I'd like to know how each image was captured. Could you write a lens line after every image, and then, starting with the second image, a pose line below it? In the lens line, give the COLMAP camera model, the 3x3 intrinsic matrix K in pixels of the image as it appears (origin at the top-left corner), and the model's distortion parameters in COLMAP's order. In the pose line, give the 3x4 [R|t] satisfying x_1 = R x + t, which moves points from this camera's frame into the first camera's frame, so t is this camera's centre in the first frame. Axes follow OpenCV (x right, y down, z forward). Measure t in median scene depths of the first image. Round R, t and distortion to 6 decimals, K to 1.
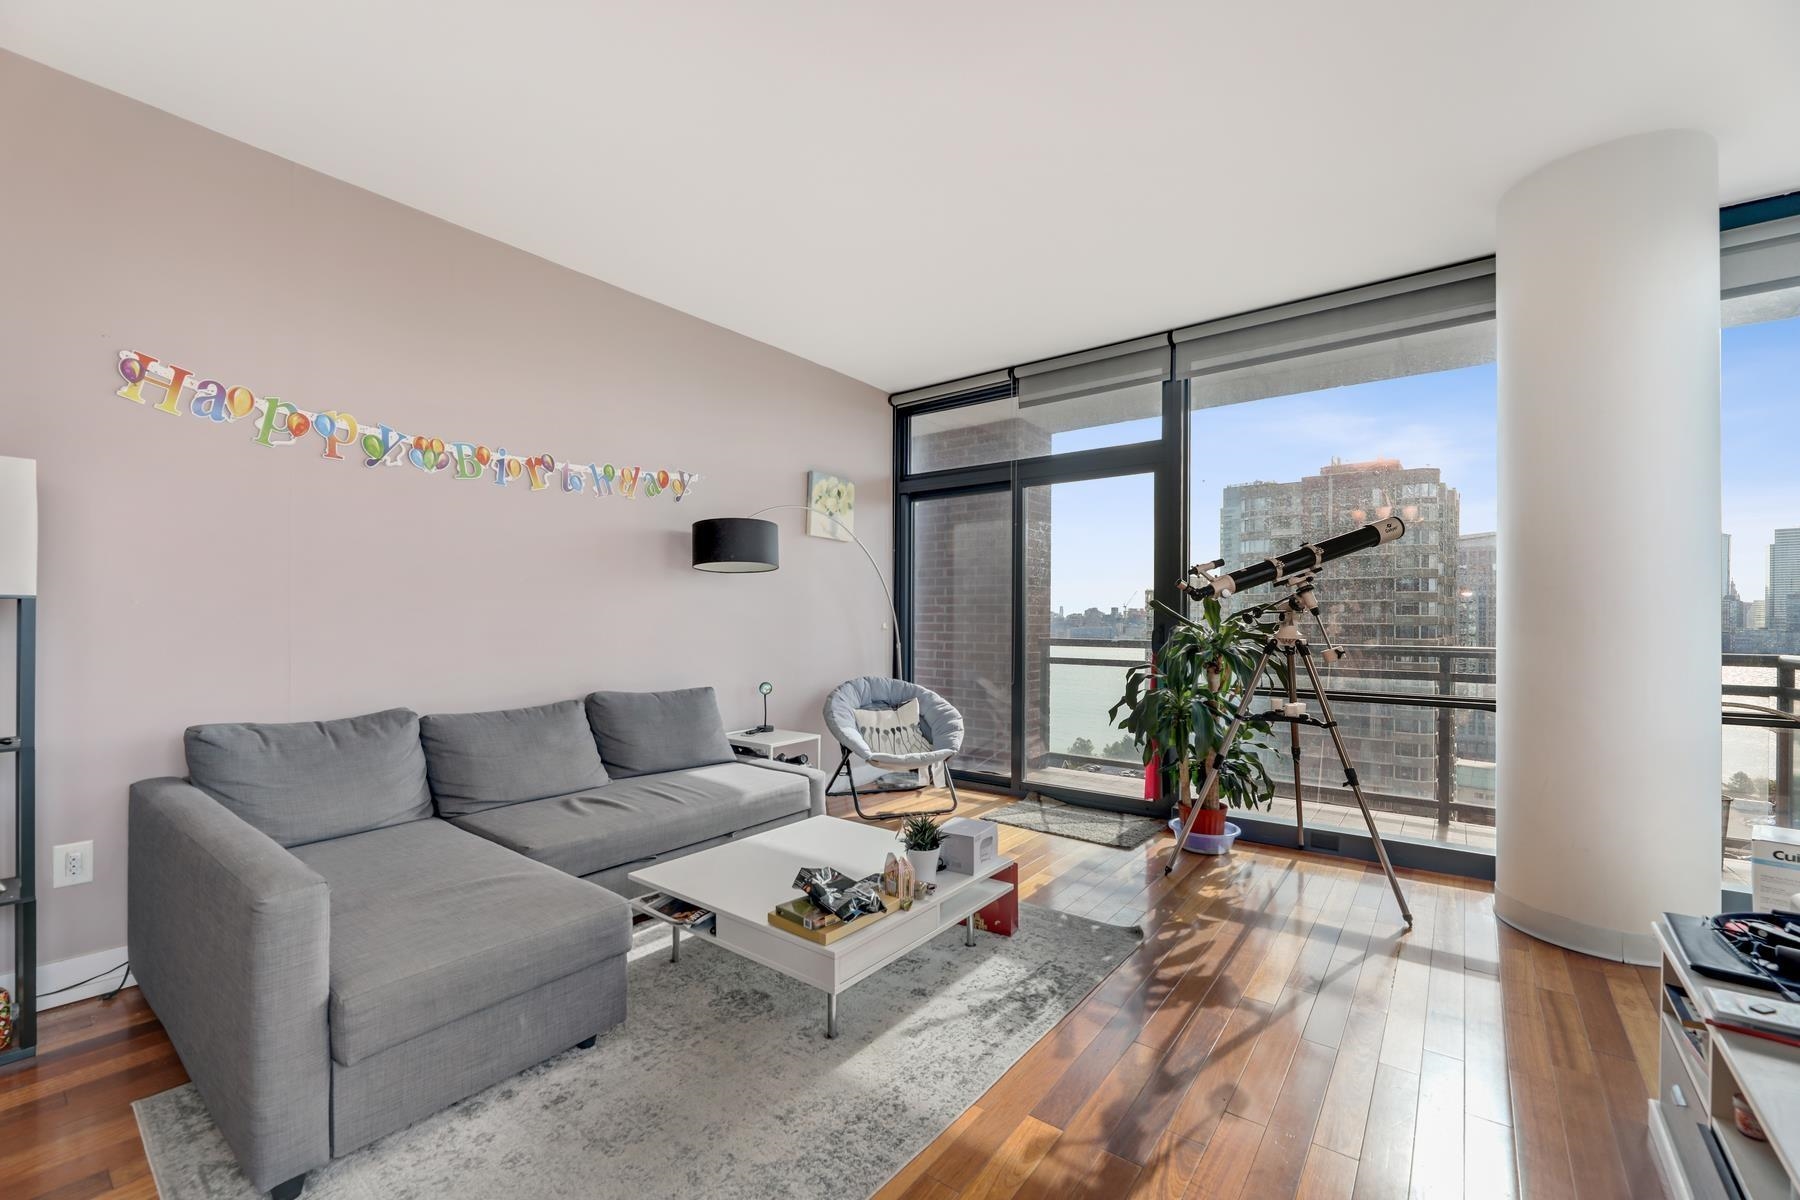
lens RADIAL K [[738.7, 0, 896.0], [0, 738.7, 615.8], [0, 0, 1]] dist [-0.000289, -0.001014]
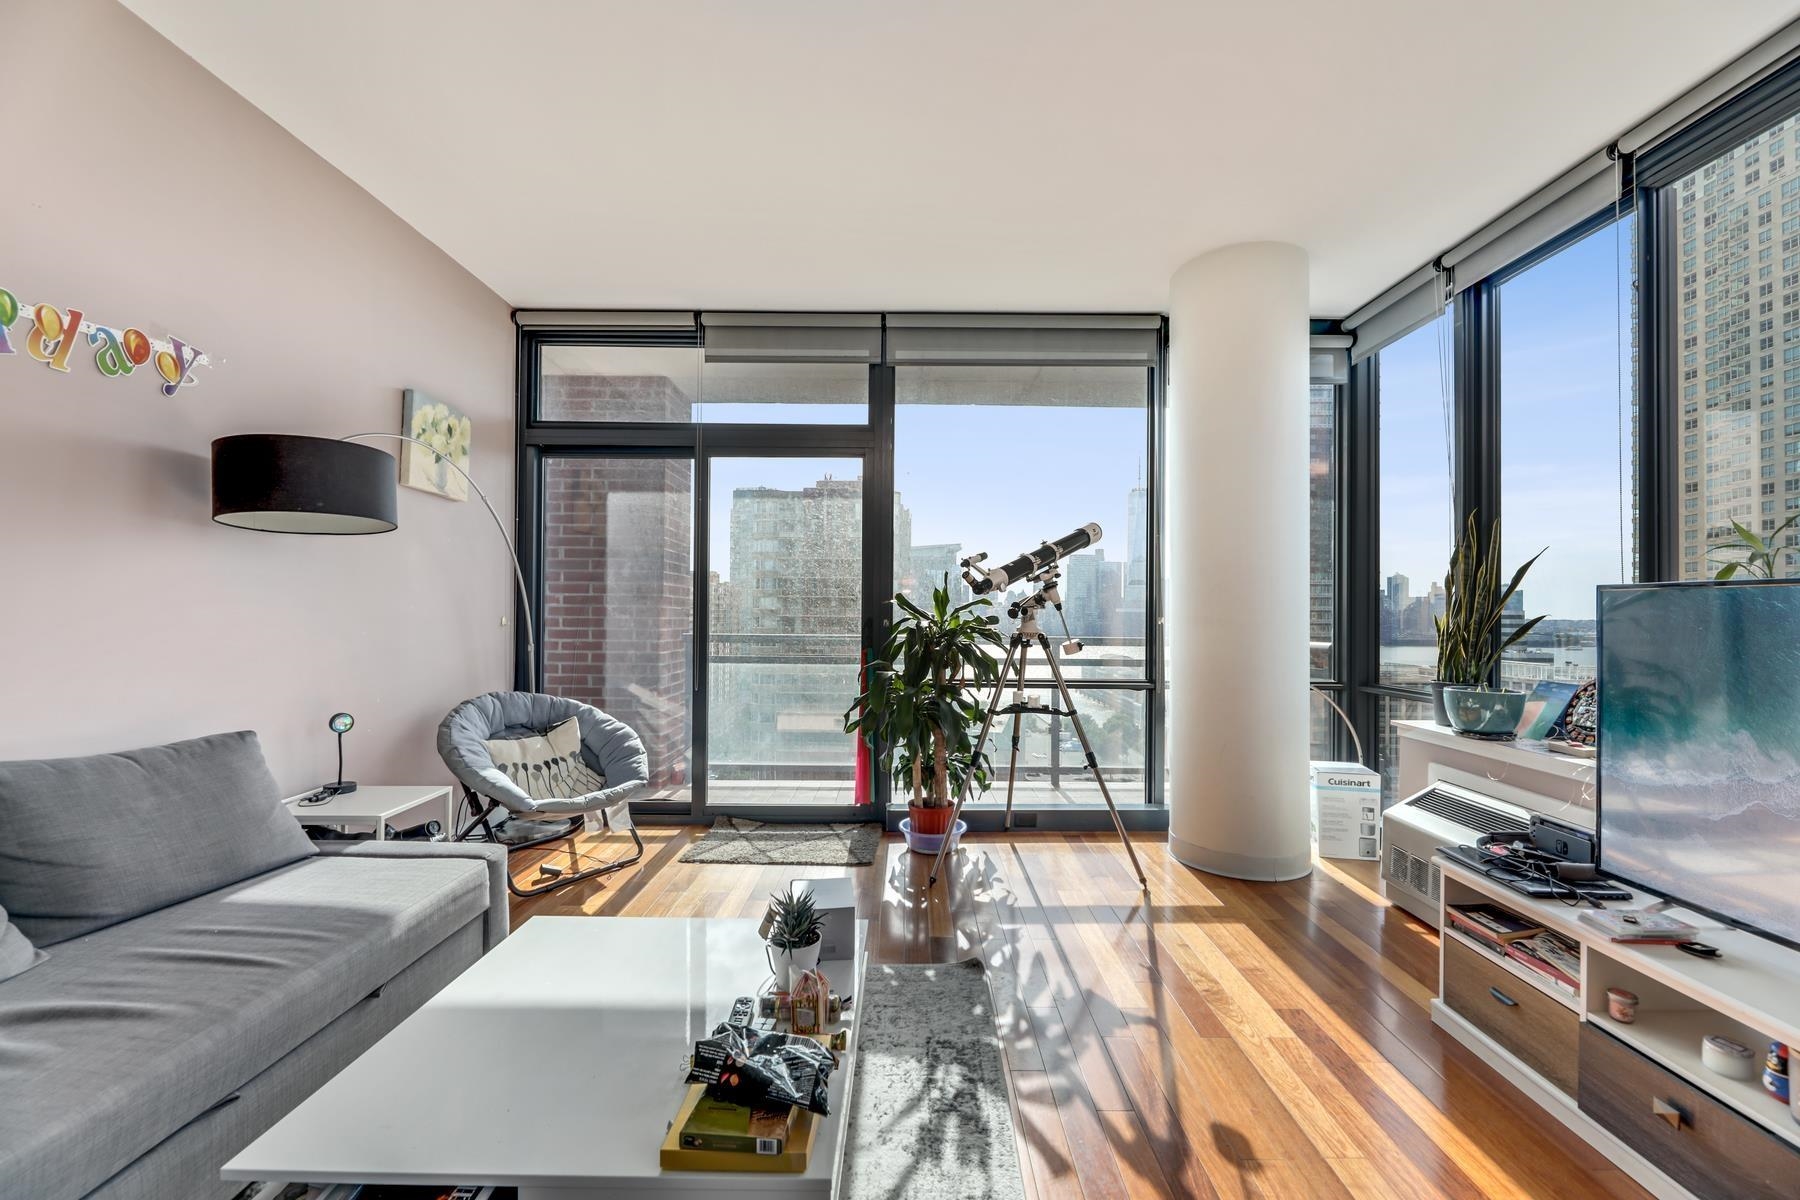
lens RADIAL K [[729.7, 0, 909.4], [0, 729.7, 608.6], [0, 0, 1]] dist [0.008415, -0.006729]
pose [[0.792452, 0.005966, 0.609905, -0.188875], [-0.005961, 0.999980, -0.002037, 0.000402], [-0.609905, -0.002021, 0.792472, 0.240877]]
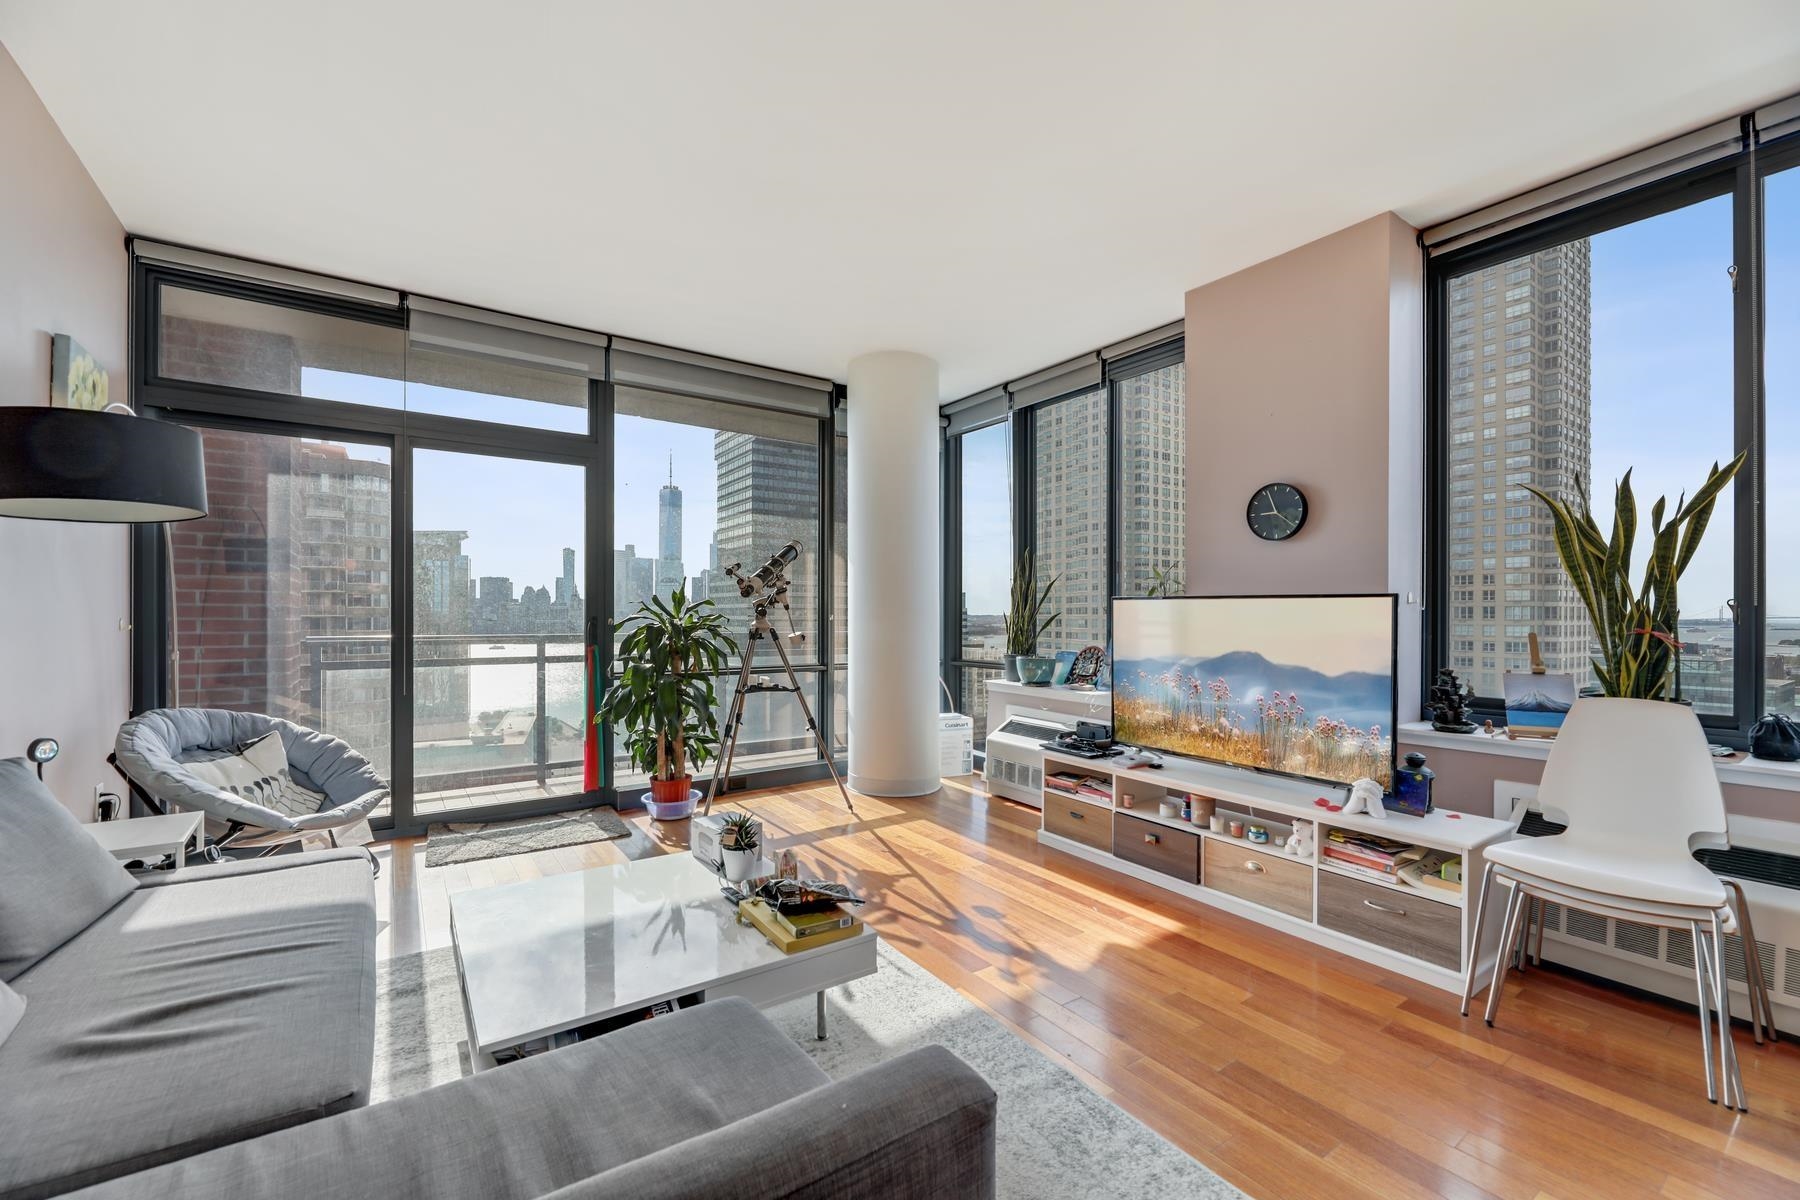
lens RADIAL K [[727.5, 0, 893.3], [0, 727.5, 616.0], [0, 0, 1]] dist [-0.001161, -0.000536]
pose [[0.311705, -0.006127, 0.950159, -0.505763], [-0.004619, 0.999958, 0.007963, -0.000645], [-0.950168, -0.006871, 0.311664, 0.317971]]
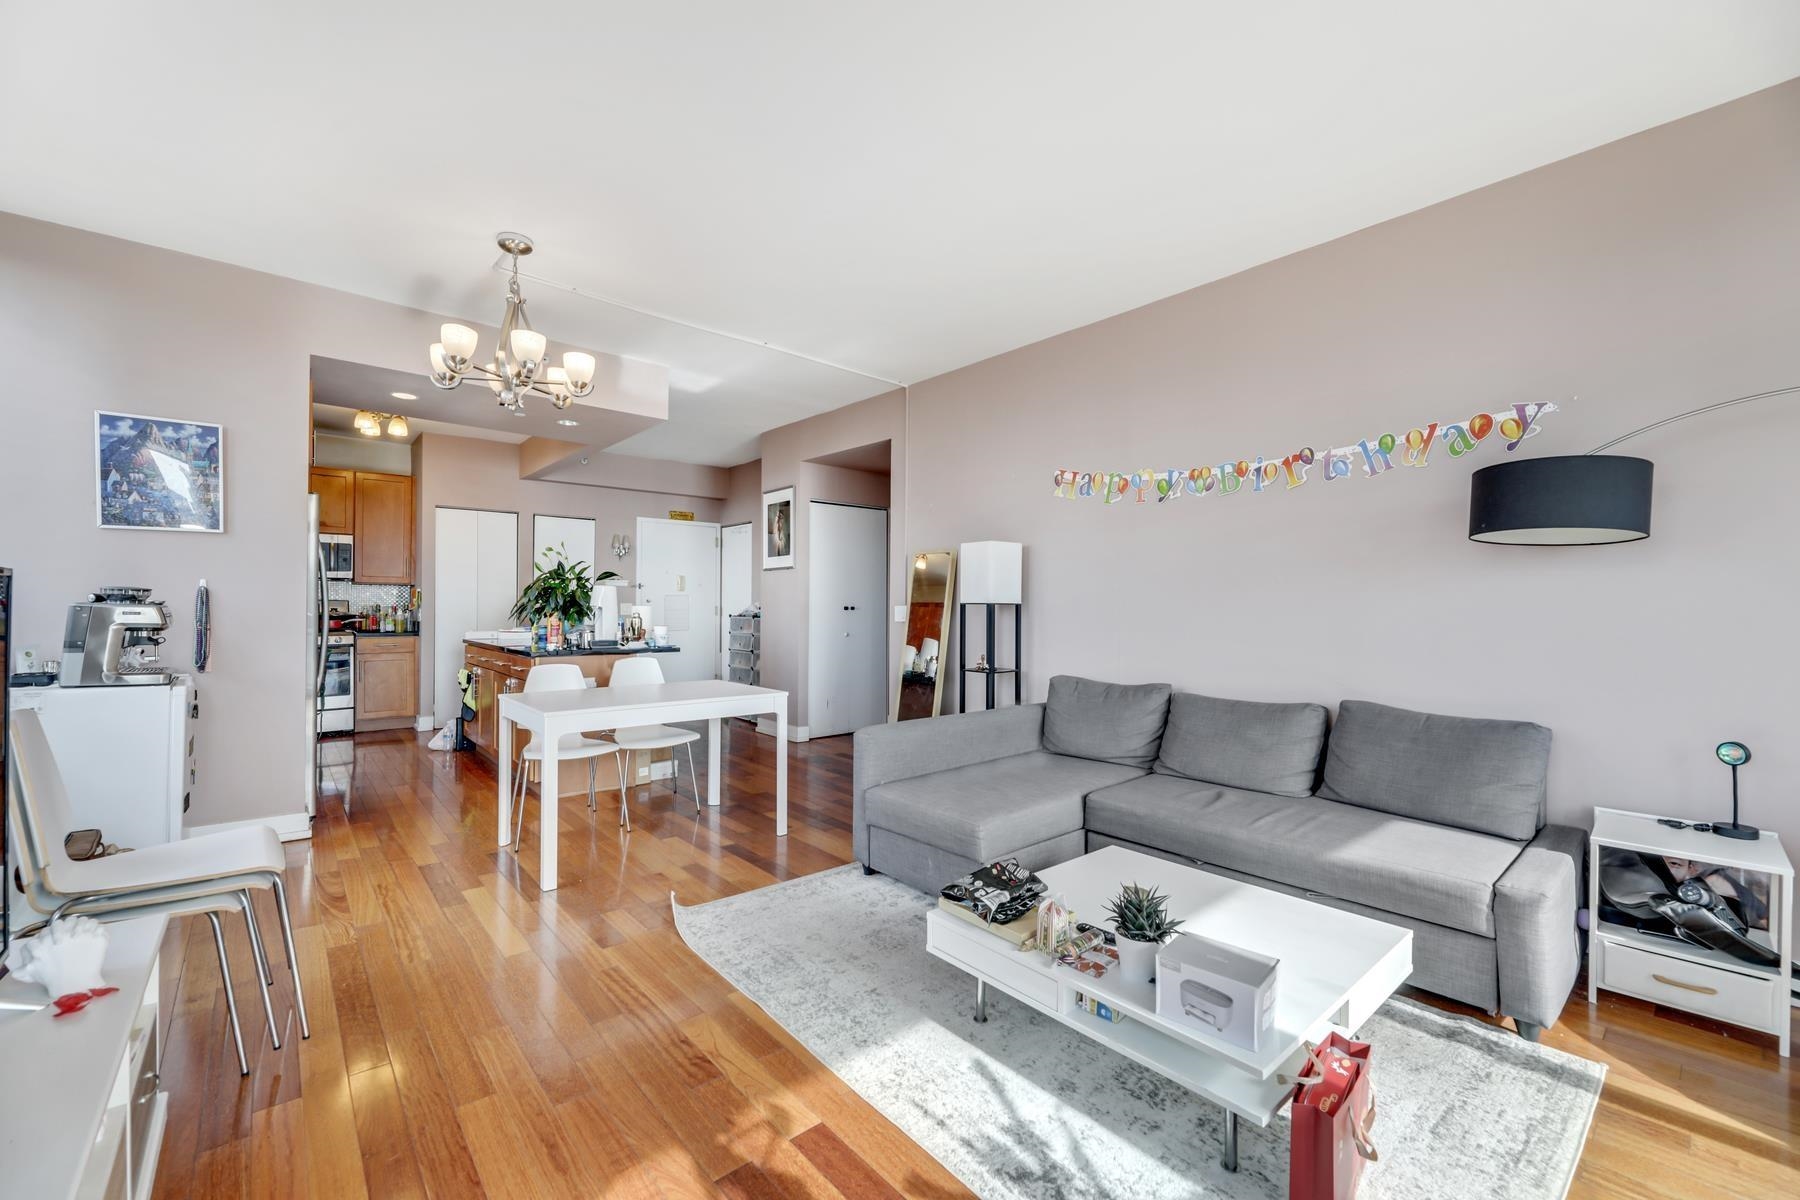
lens RADIAL K [[727.5, 0, 893.3], [0, 727.5, 616.0], [0, 0, 1]] dist [-0.001161, -0.000536]
pose [[-0.201215, 0.002285, -0.979545, 0.484642], [-0.004234, 0.999986, 0.003203, 0.001197], [0.979538, 0.004792, -0.201202, 0.563386]]
